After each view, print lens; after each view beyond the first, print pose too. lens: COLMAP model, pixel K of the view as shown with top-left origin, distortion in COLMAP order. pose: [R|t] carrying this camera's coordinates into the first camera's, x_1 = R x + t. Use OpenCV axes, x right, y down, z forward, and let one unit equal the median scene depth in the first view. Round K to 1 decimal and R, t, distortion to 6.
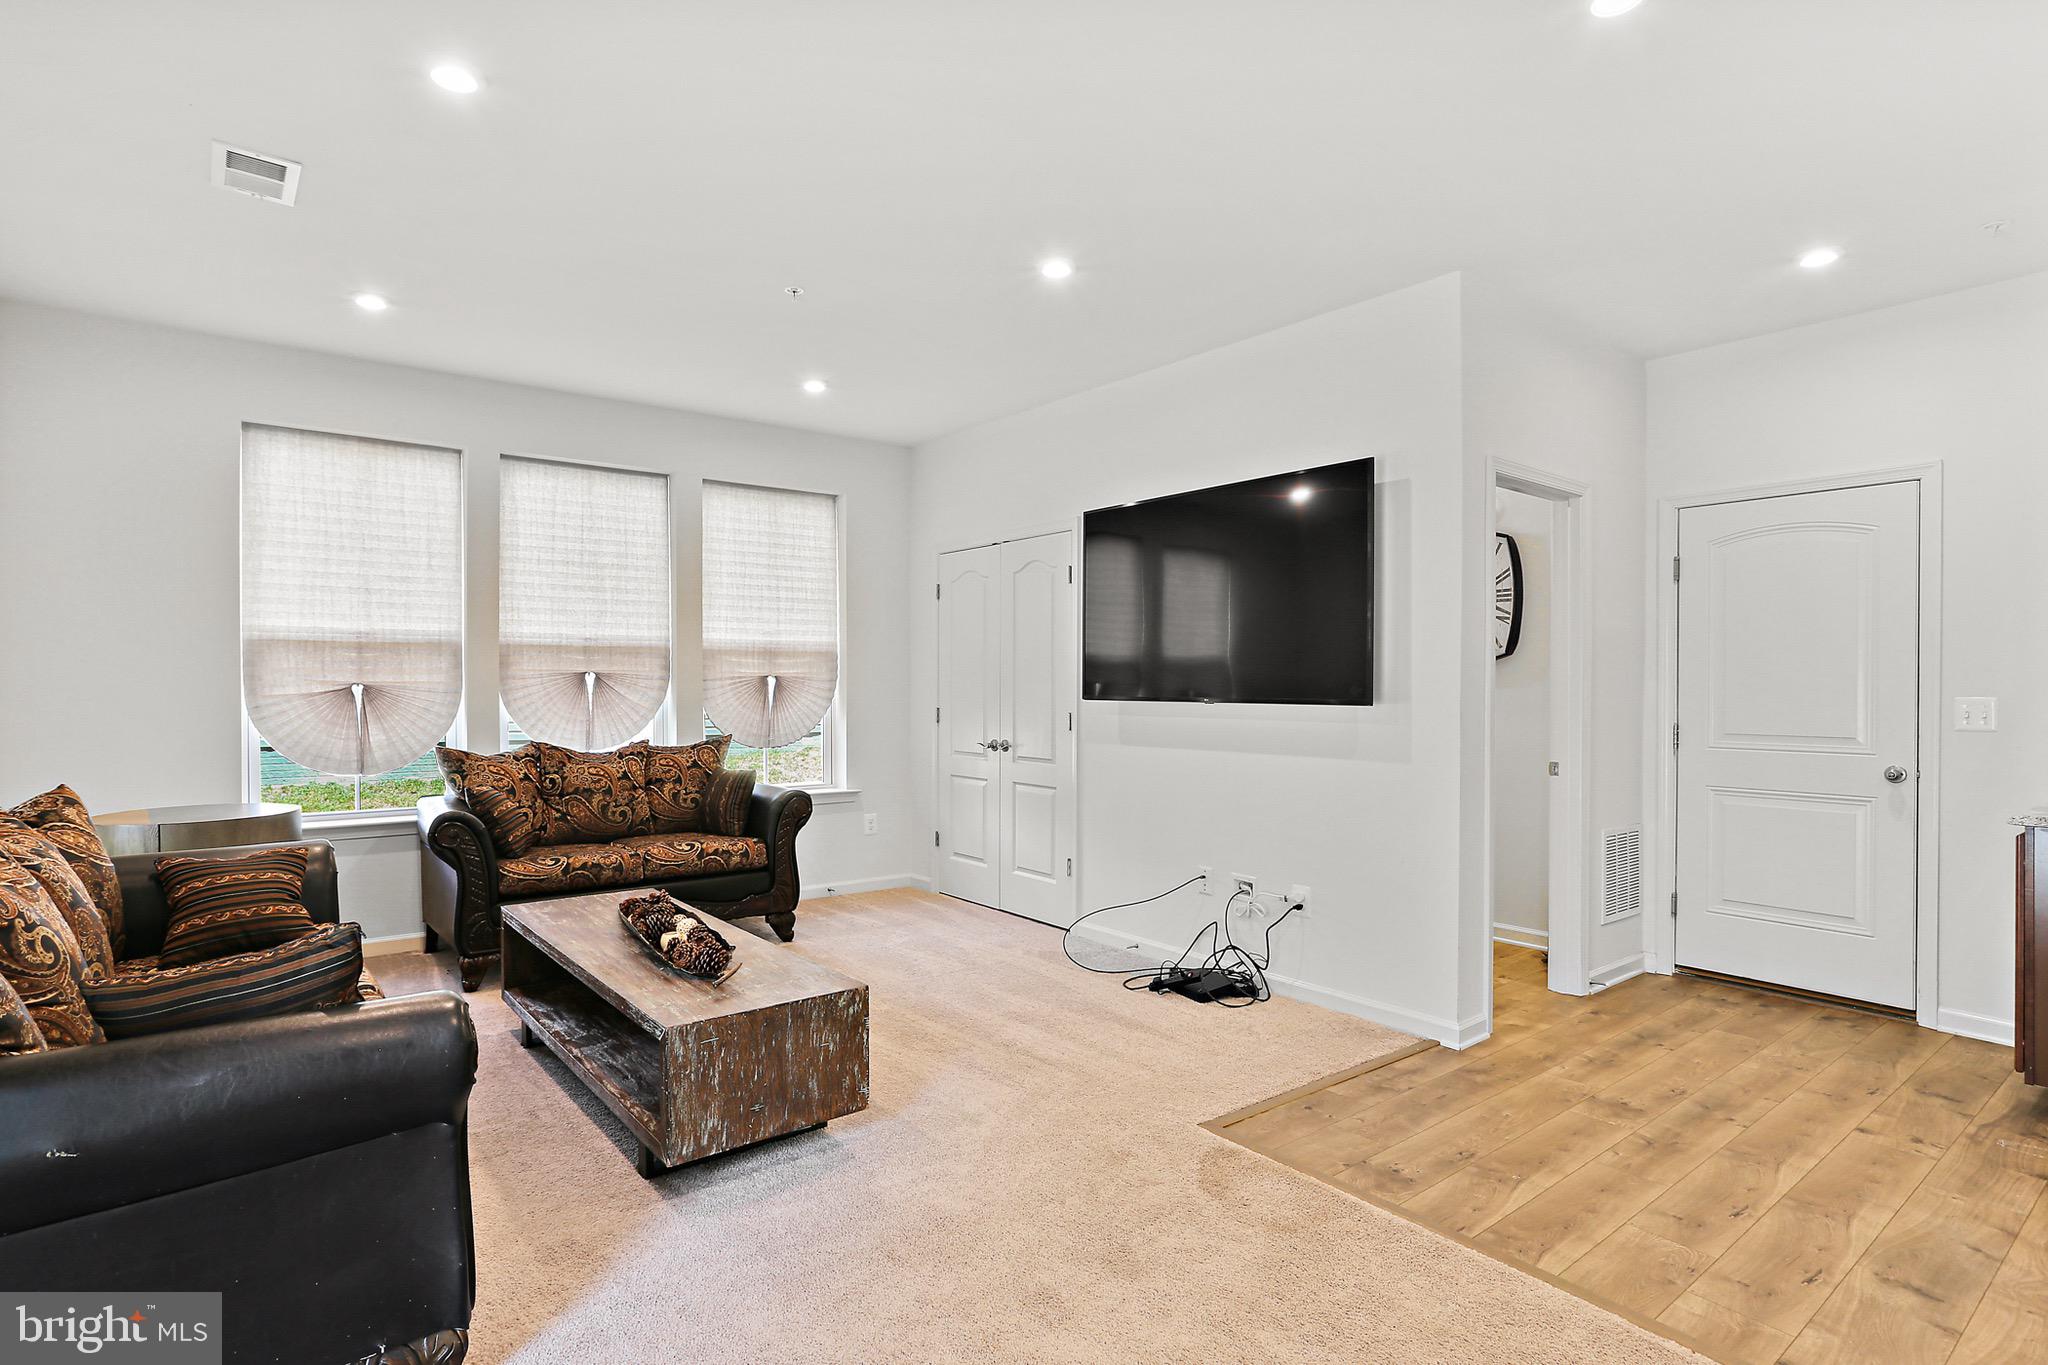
lens RADIAL K [[1016.2, 0, 1024.2], [0, 1016.2, 686.9], [0, 0, 1]] dist [-0.024003, 0.016866]
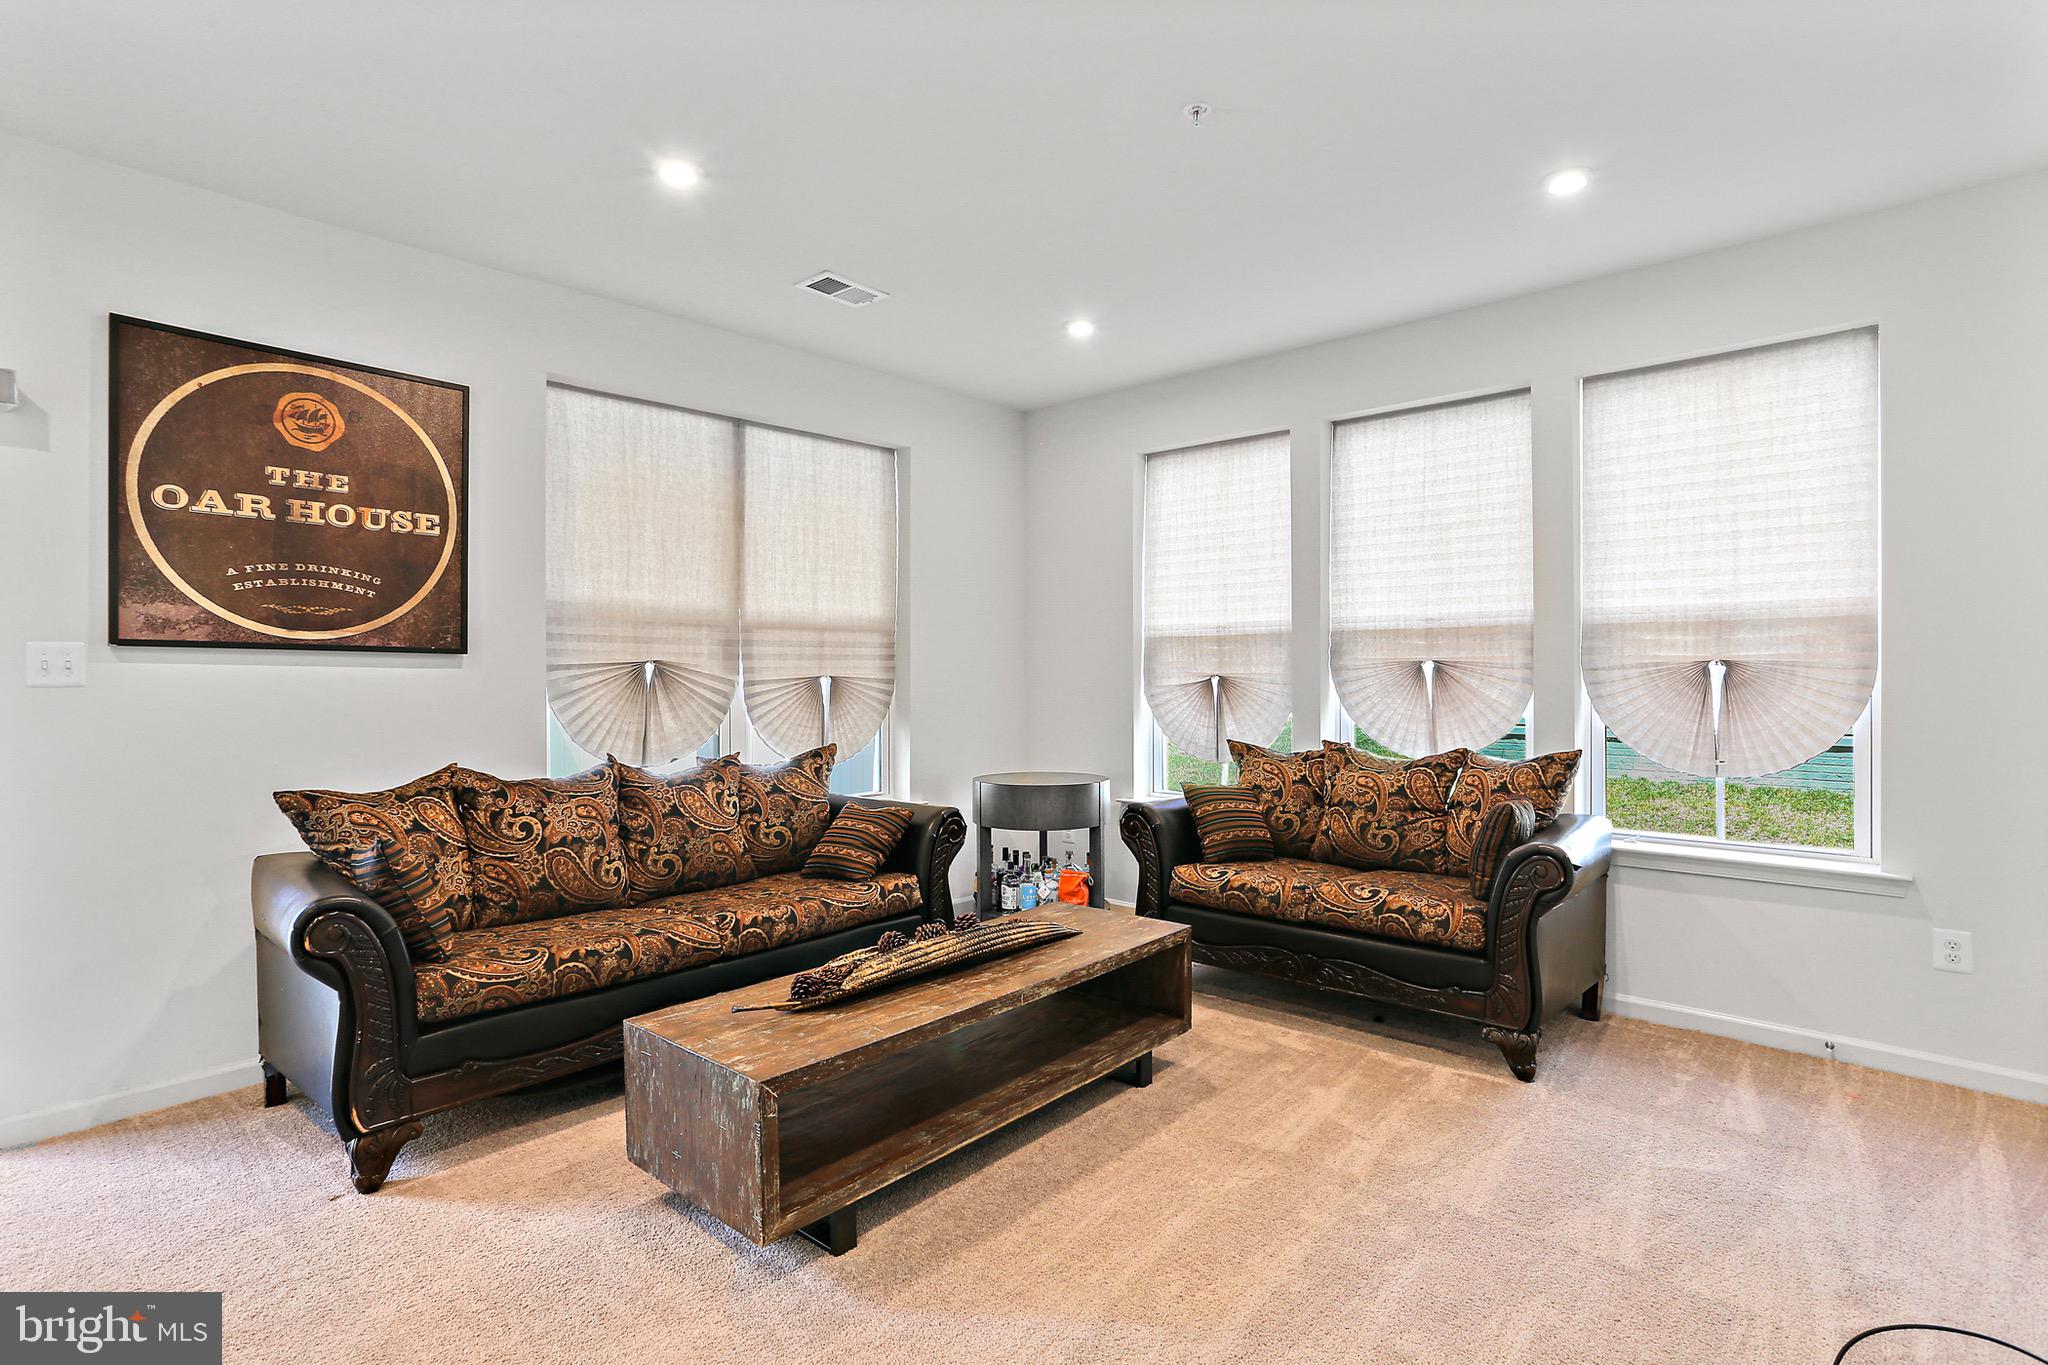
lens RADIAL K [[1016.2, 0, 992.5], [0, 1016.2, 667.9], [0, 0, 1]] dist [-0.024003, 0.016866]
pose [[0.182278, -0.008788, -0.983208, 0.303536], [-0.000035, 0.999960, -0.008945, -0.001349], [0.983247, 0.001665, 0.182270, 0.512637]]
